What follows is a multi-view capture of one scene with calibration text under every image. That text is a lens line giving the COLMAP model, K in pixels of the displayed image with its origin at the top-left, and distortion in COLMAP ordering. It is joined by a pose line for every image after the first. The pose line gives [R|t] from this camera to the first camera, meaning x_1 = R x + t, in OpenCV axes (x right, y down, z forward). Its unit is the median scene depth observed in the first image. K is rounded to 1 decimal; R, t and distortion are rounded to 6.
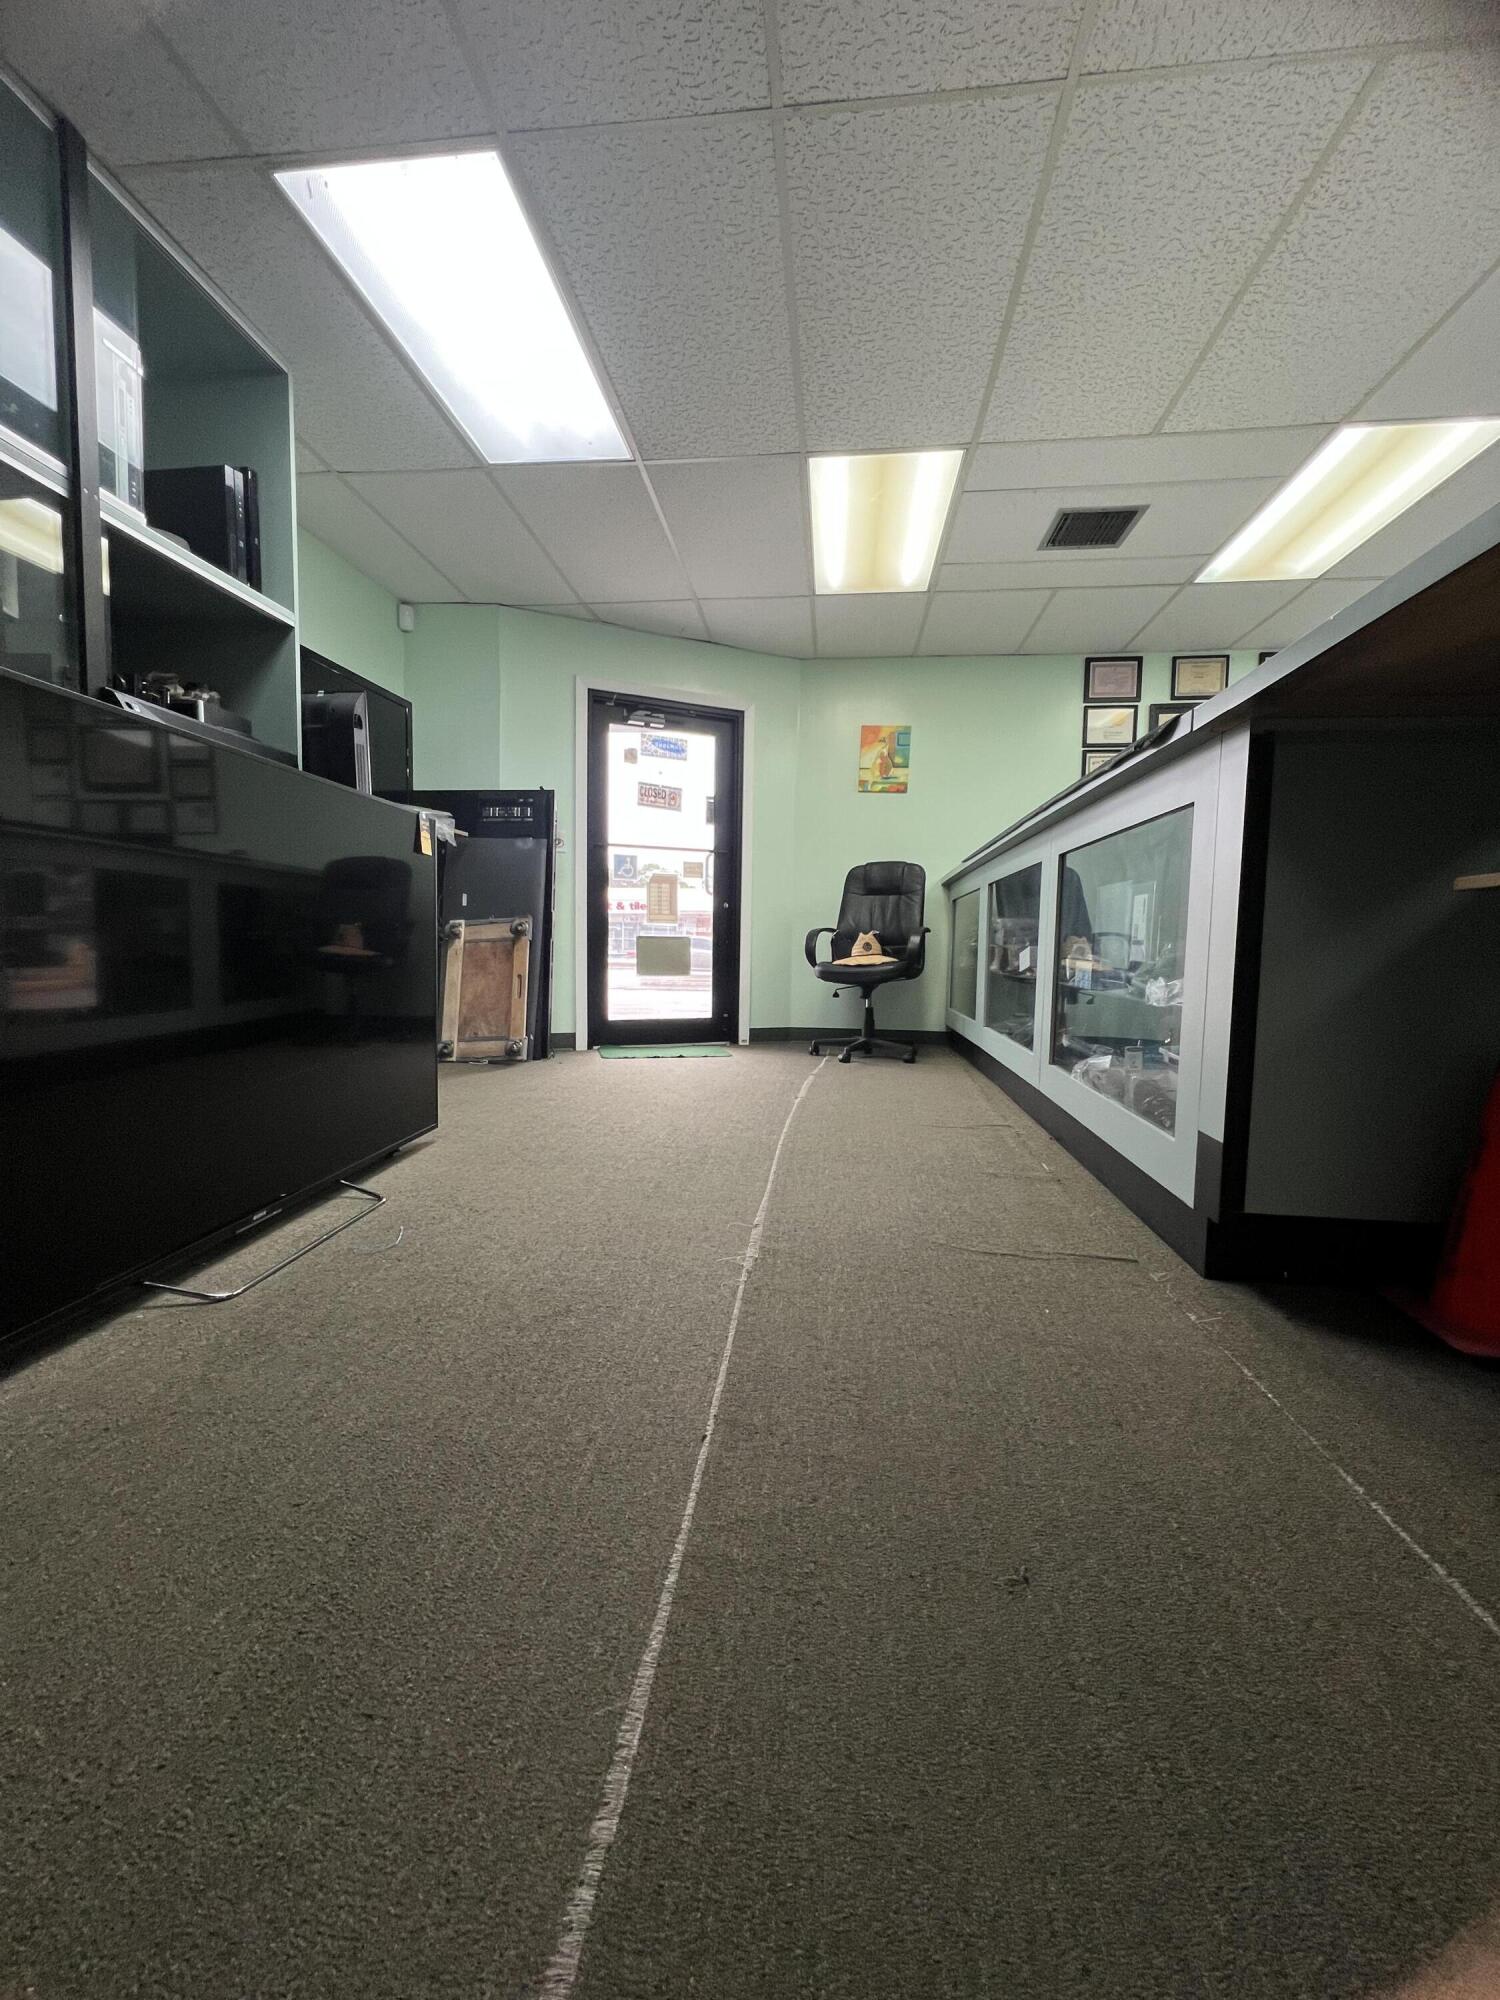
lens RADIAL K [[799.9, 0, 749.6], [0, 799.9, 1005.6], [0, 0, 1]] dist [0.000157, 0.000033]
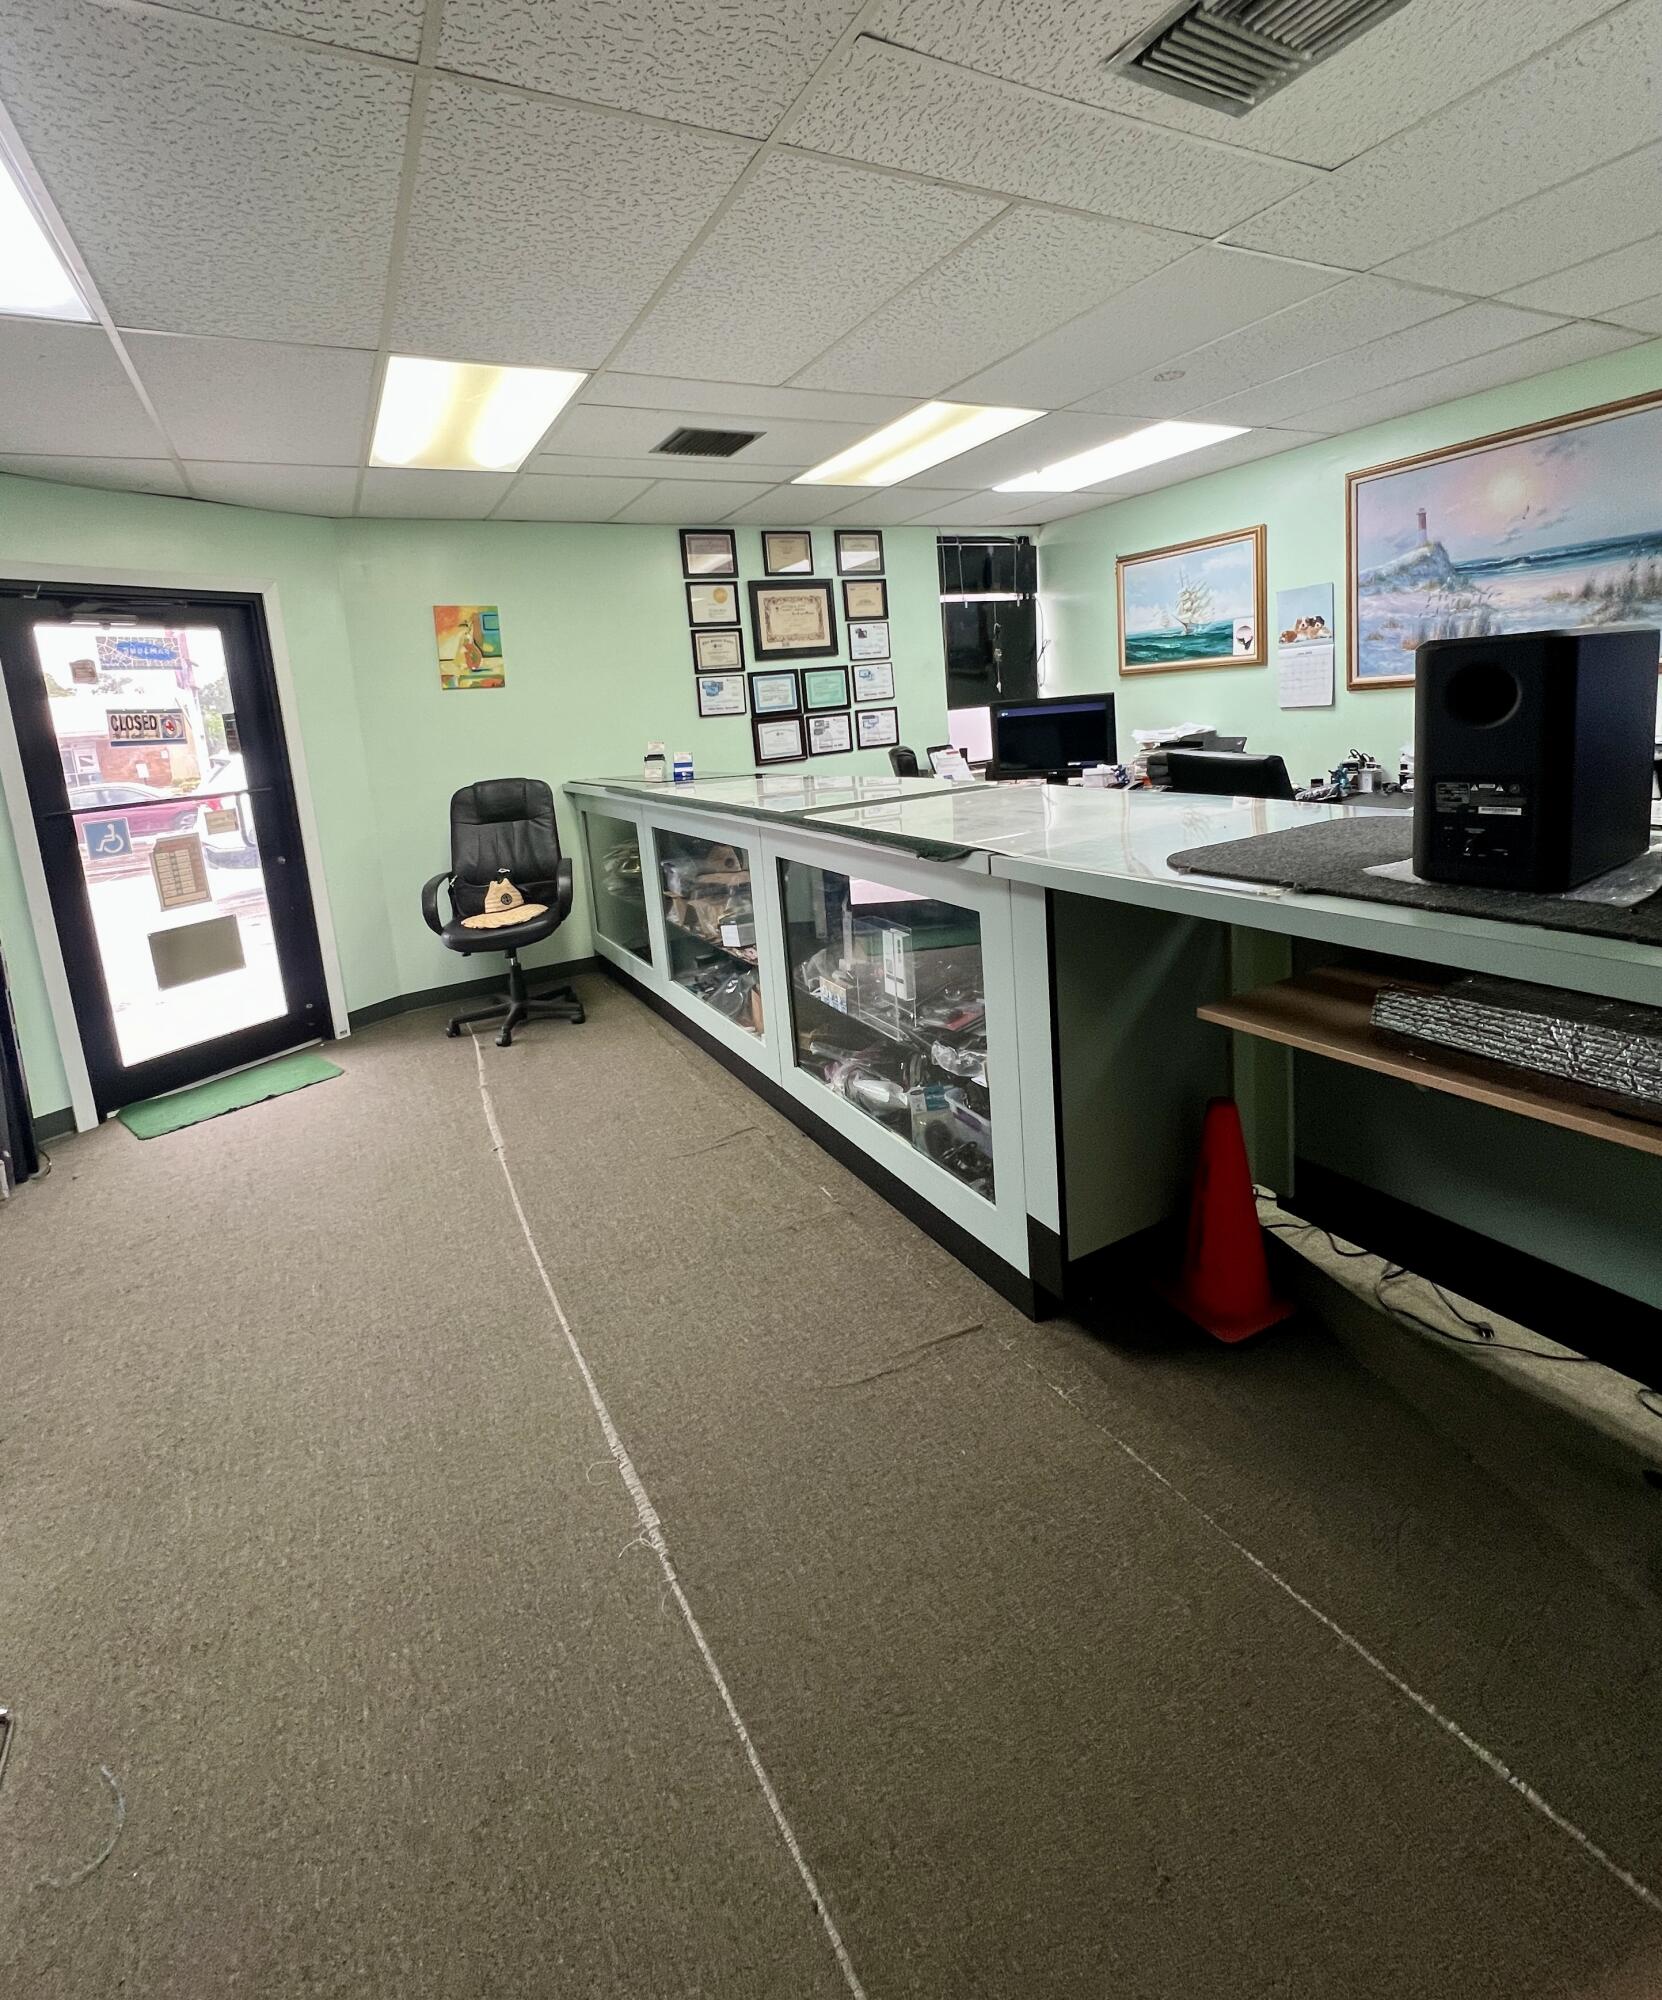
lens RADIAL K [[925.0, 0, 812.9], [0, 925.0, 843.7], [0, 0, 1]] dist [0.001138, -0.000051]
pose [[0.820690, -0.167745, 0.546196, -0.096784], [0.136450, 0.985814, 0.097734, -0.167520], [-0.554842, -0.005681, 0.831936, 0.032126]]
